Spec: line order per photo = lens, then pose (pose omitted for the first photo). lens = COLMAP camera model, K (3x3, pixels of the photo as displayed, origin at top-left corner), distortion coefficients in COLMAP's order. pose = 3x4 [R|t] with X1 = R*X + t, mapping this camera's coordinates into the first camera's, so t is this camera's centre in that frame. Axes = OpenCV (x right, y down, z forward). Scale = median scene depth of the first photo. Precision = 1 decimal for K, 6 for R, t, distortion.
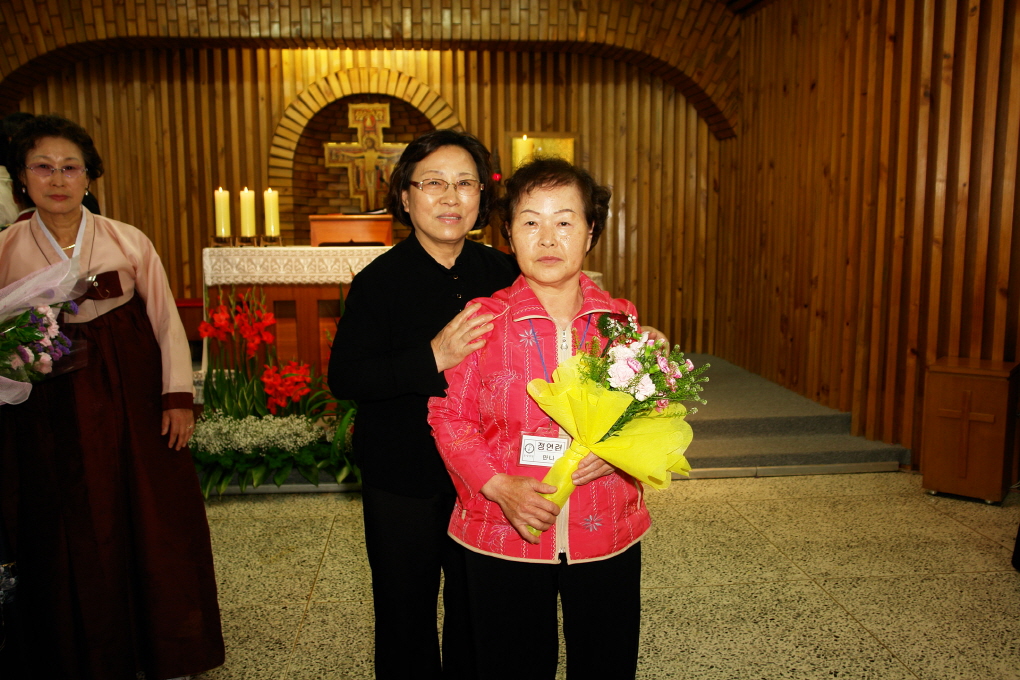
lens RADIAL K [[850.1, 0, 509.2], [0, 850.1, 338.3], [0, 0, 1]] dist [-0.069587, 0.089791]
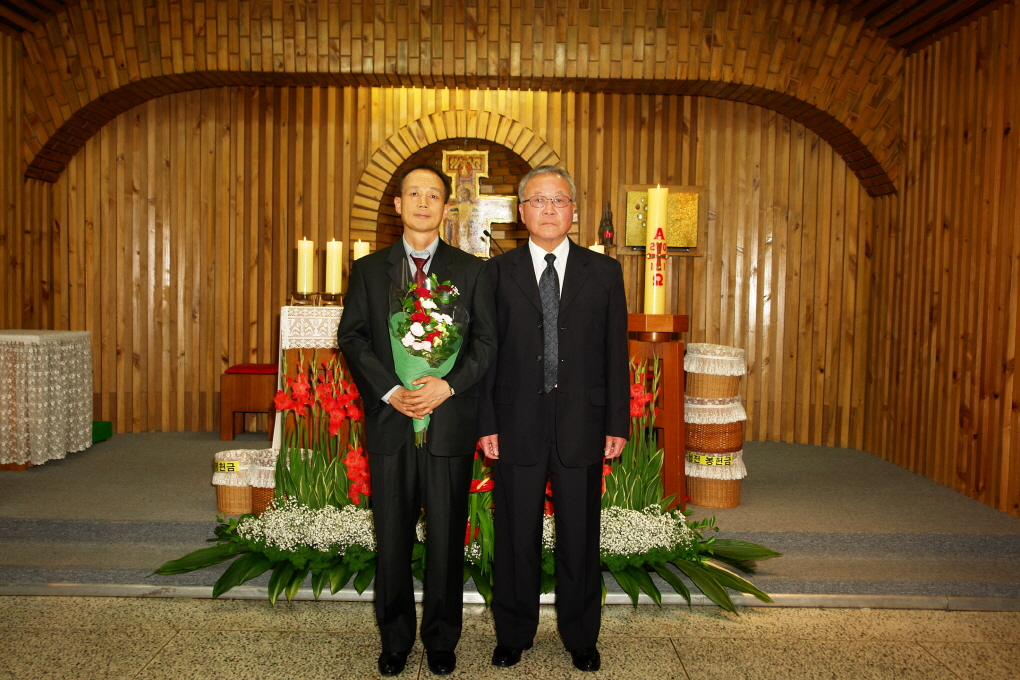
lens RADIAL K [[939.3, 0, 509.0], [0, 939.3, 338.4], [0, 0, 1]] dist [-0.046225, 0.103787]
pose [[0.996047, 0.028357, -0.084175, -0.037395], [-0.035324, 0.995967, -0.082475, -0.002220], [0.081497, 0.085122, 0.993032, 0.052347]]
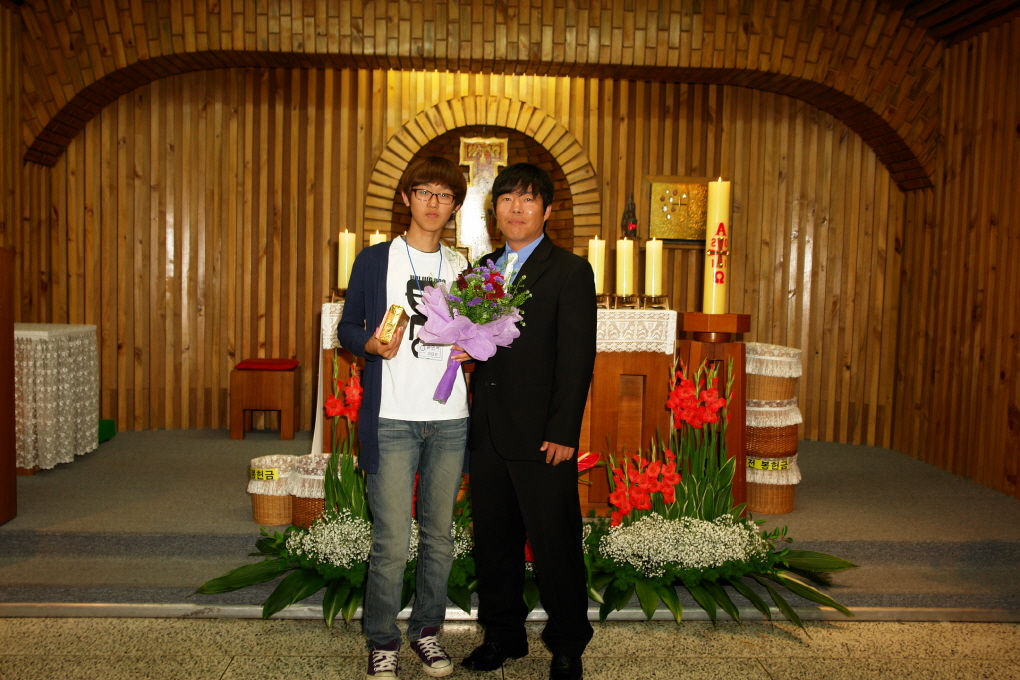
lens RADIAL K [[935.9, 0, 509.2], [0, 935.9, 337.2], [0, 0, 1]] dist [-0.044991, 0.100179]
pose [[0.998663, 0.033264, -0.039560, -0.111652], [-0.035995, 0.996865, -0.070466, -0.013030], [0.037092, 0.071796, 0.996729, 0.087156]]
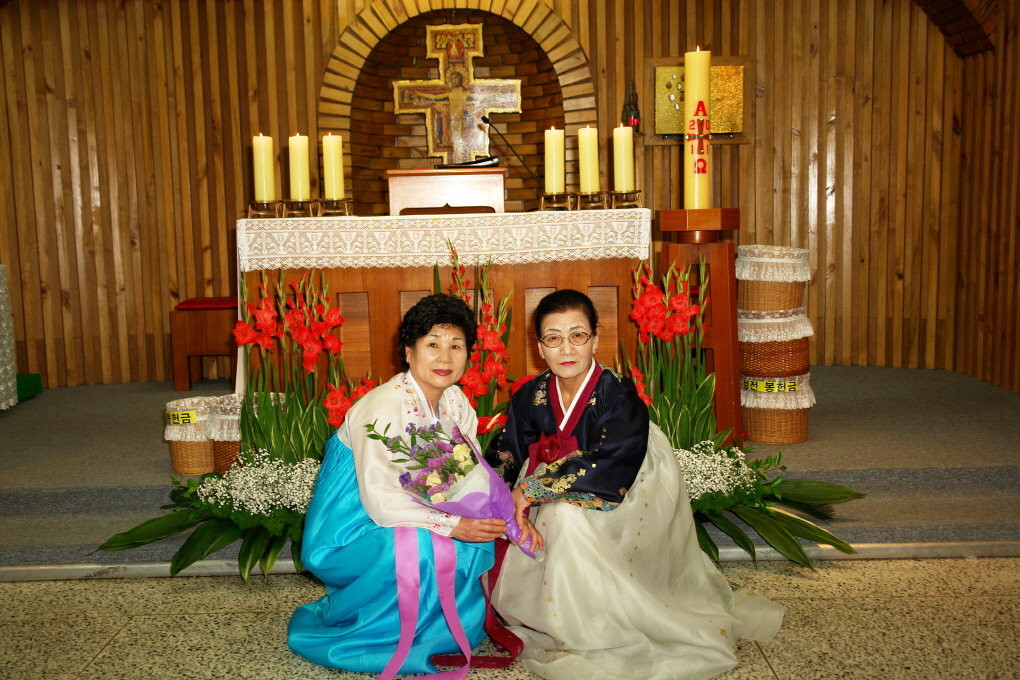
lens RADIAL K [[1107.5, 0, 508.6], [0, 1107.5, 337.6], [0, 0, 1]] dist [-0.007315, 0.117759]
pose [[0.995907, -0.007899, -0.090038, -0.042916], [0.006293, 0.999816, -0.018104, 0.007596], [0.090164, 0.017464, 0.995774, 0.080735]]
